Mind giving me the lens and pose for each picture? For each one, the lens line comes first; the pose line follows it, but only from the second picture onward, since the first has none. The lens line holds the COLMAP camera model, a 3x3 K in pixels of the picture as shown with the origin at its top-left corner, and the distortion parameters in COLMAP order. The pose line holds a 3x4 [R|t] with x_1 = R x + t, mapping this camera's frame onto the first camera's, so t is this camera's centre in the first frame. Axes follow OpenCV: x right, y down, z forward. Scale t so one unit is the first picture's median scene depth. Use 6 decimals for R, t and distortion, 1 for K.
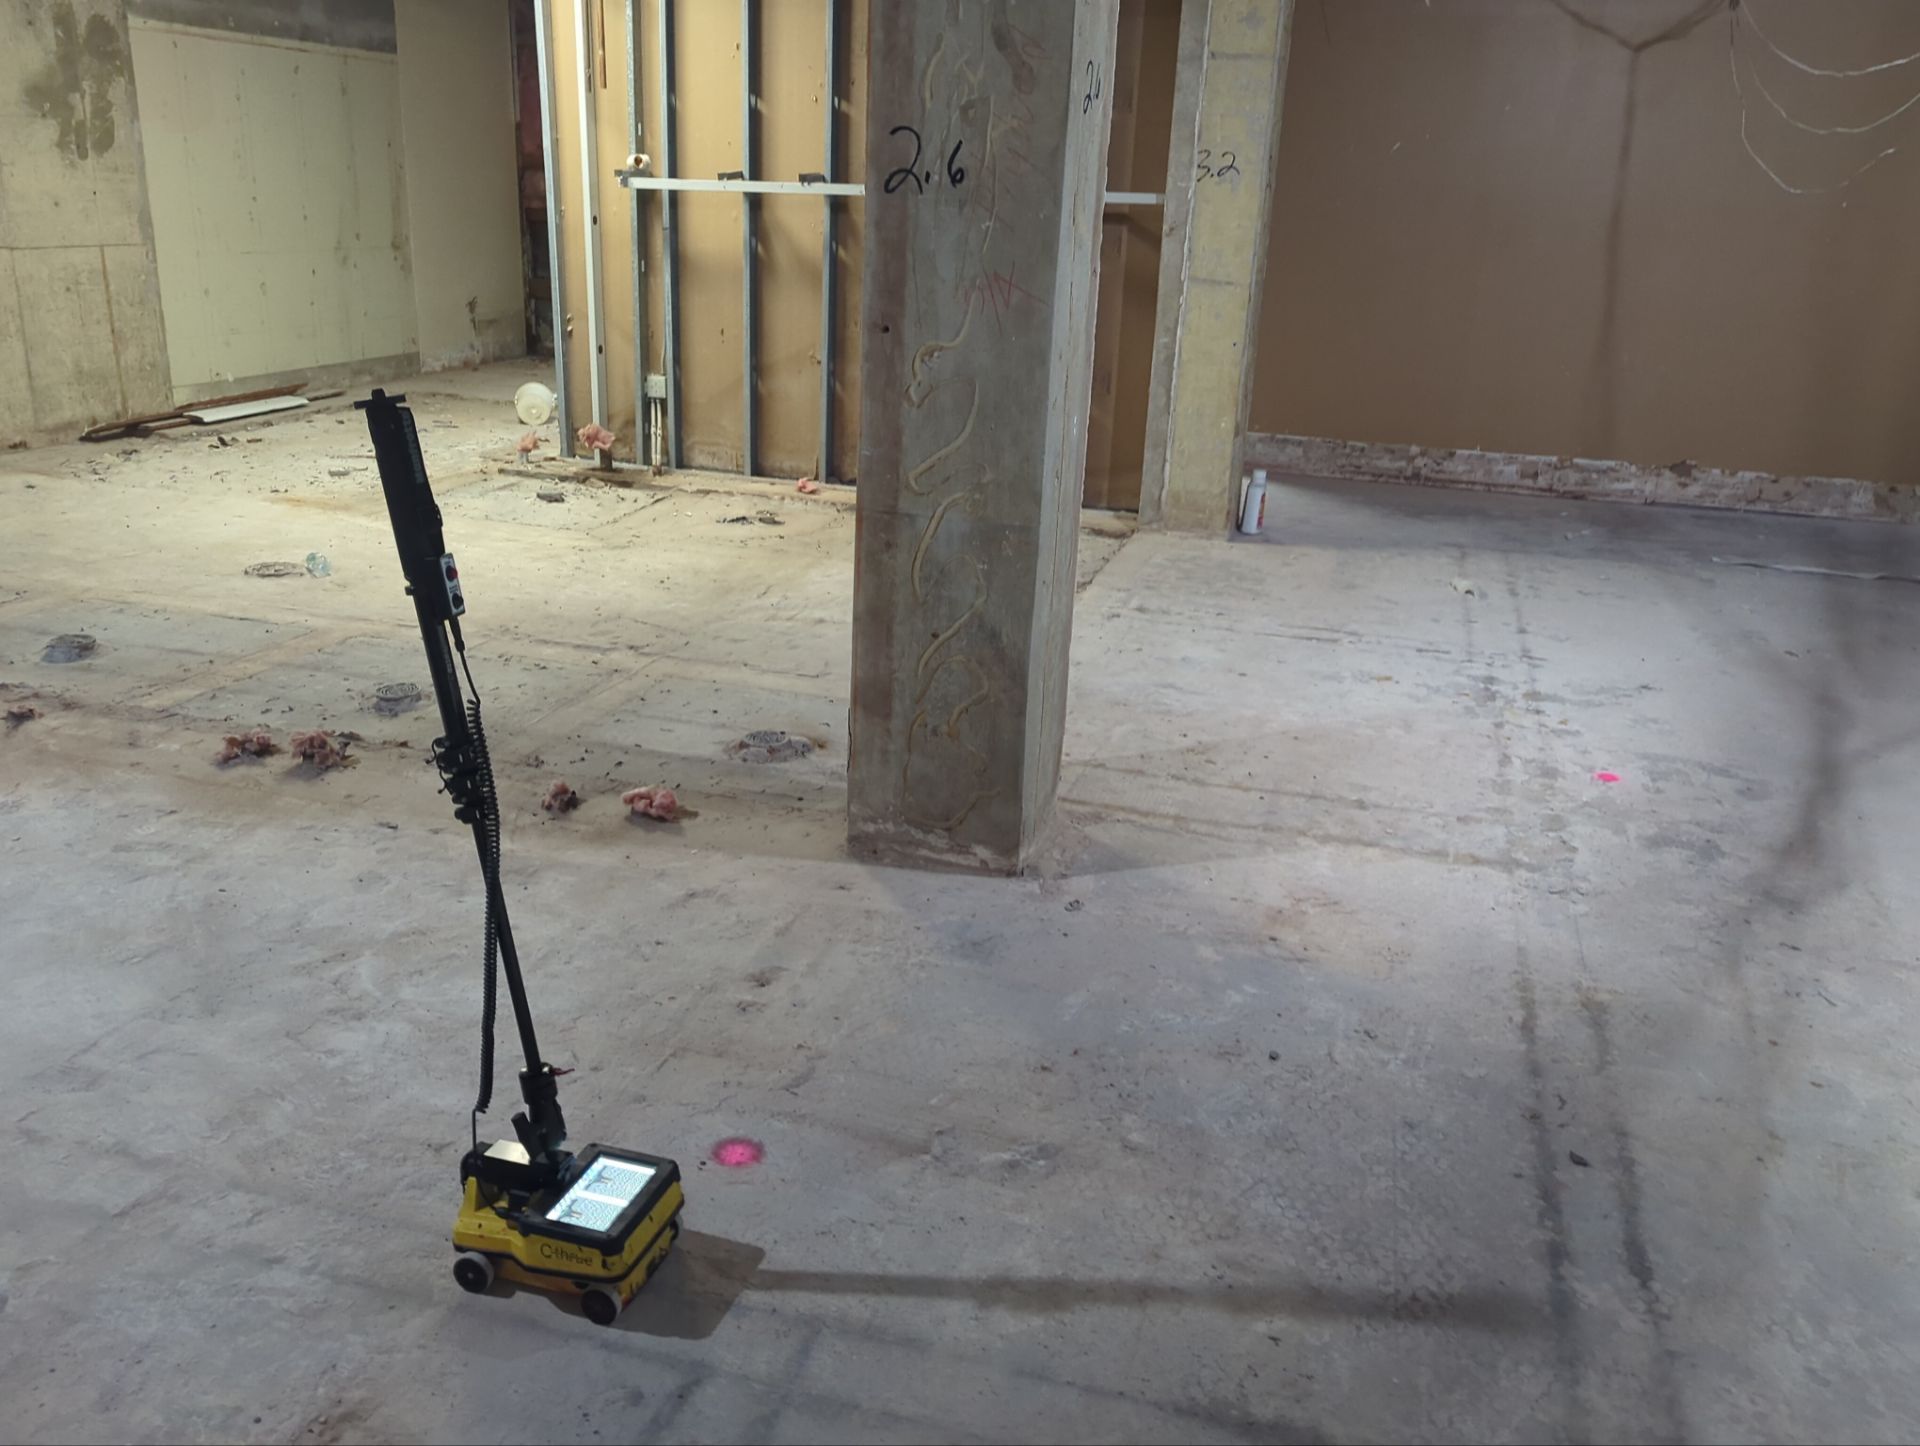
lens RADIAL K [[1565.3, 0, 957.5], [0, 1565.3, 715.0], [0, 0, 1]] dist [0.059312, -0.050890]
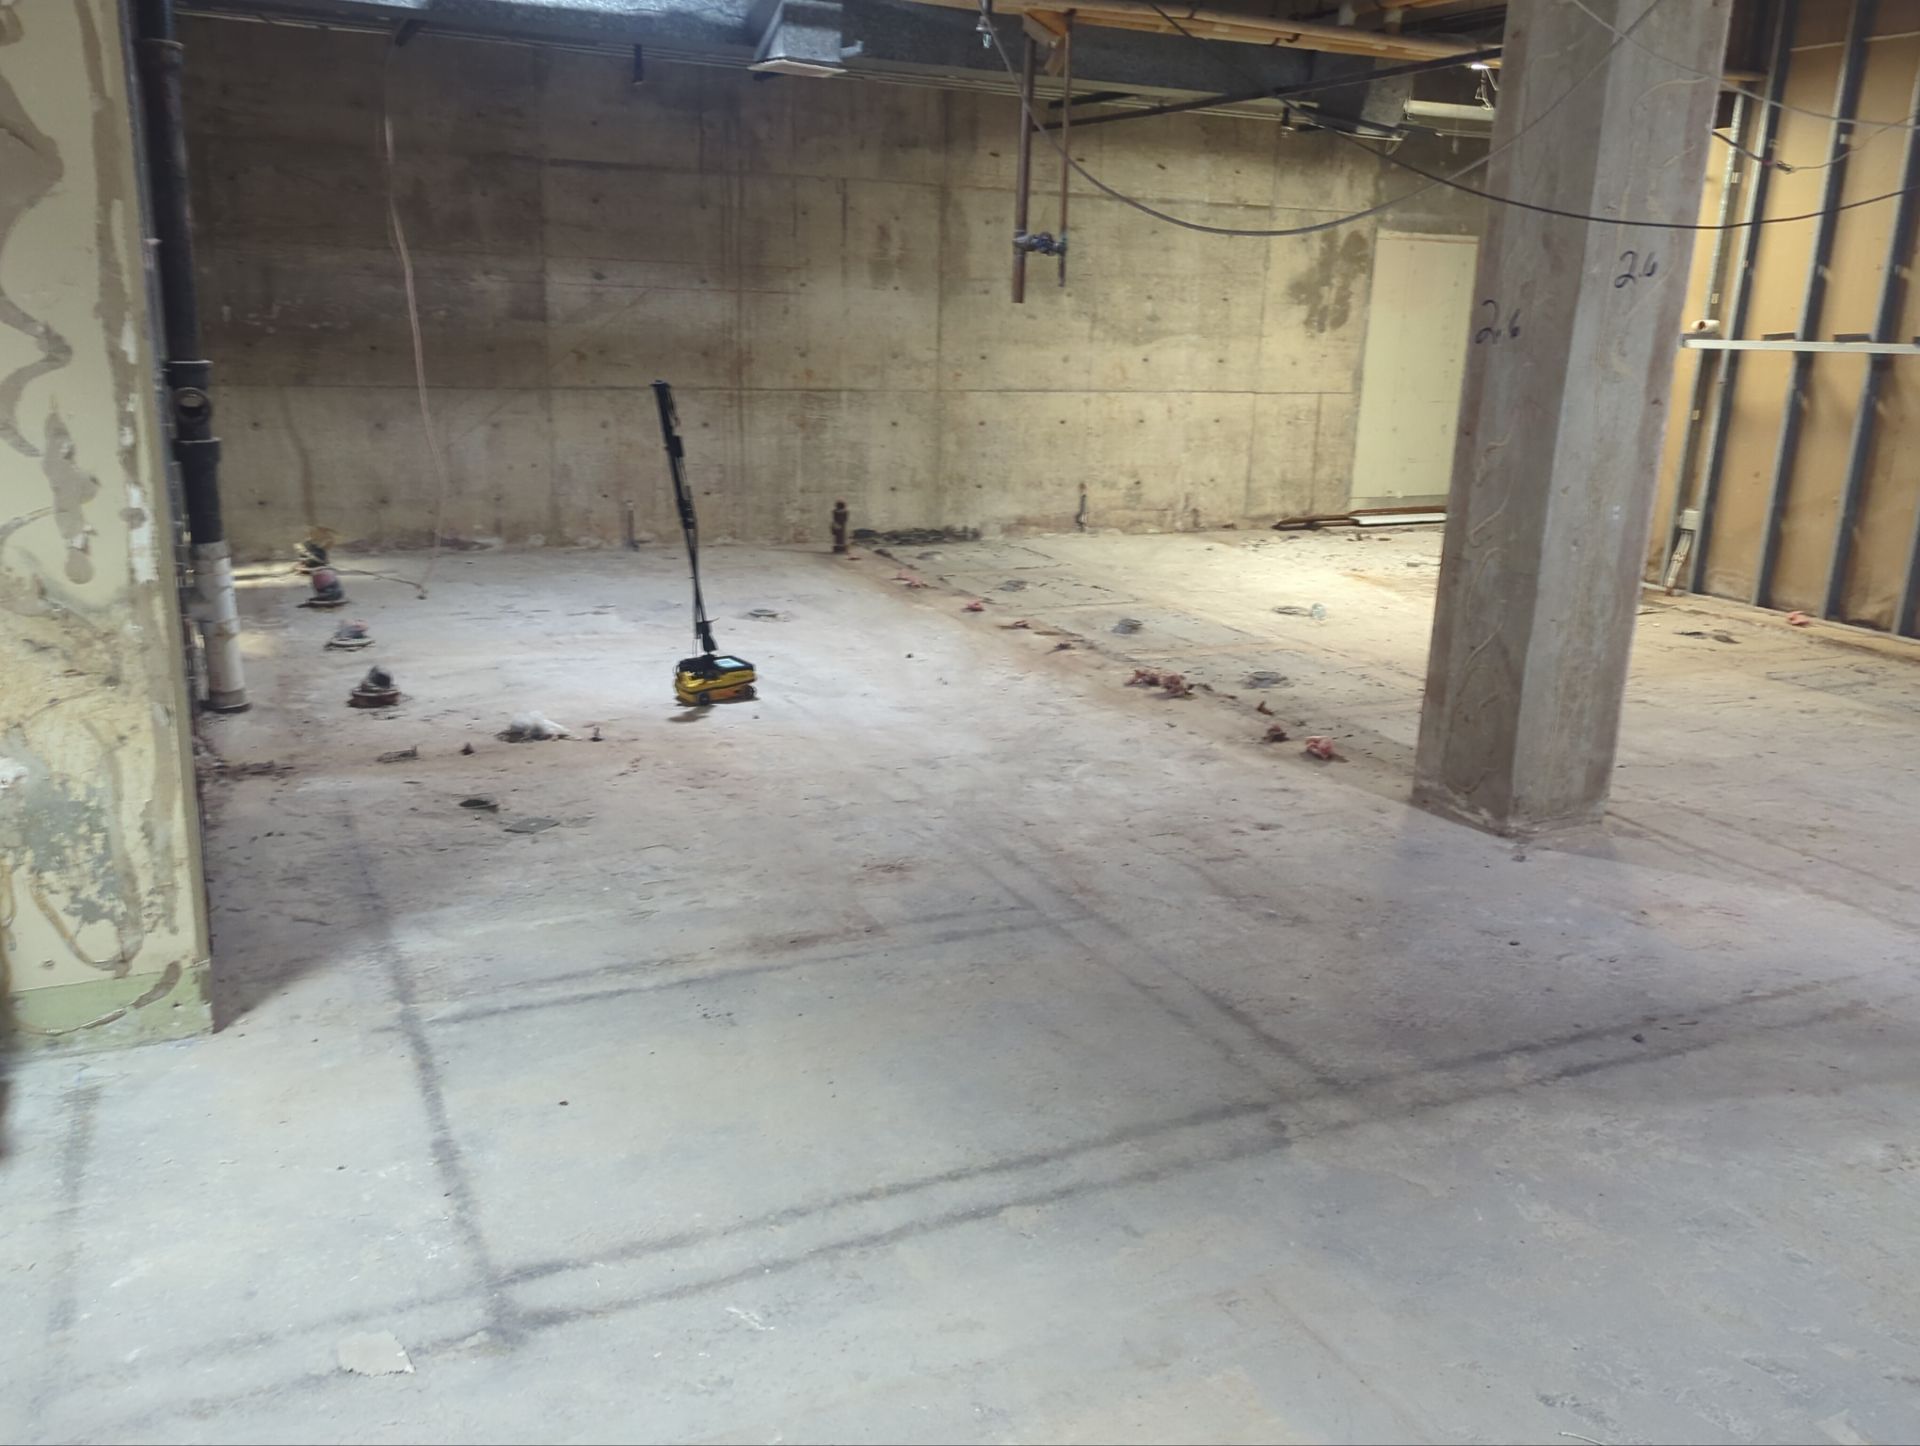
lens RADIAL K [[1565.3, 0, 954.8], [0, 1565.3, 729.9], [0, 0, 1]] dist [0.059312, -0.050890]
pose [[0.665054, 0.178499, -0.725150, 0.423704], [-0.243777, 0.969713, 0.015124, 0.066717], [0.705887, 0.166717, 0.688425, -0.174312]]
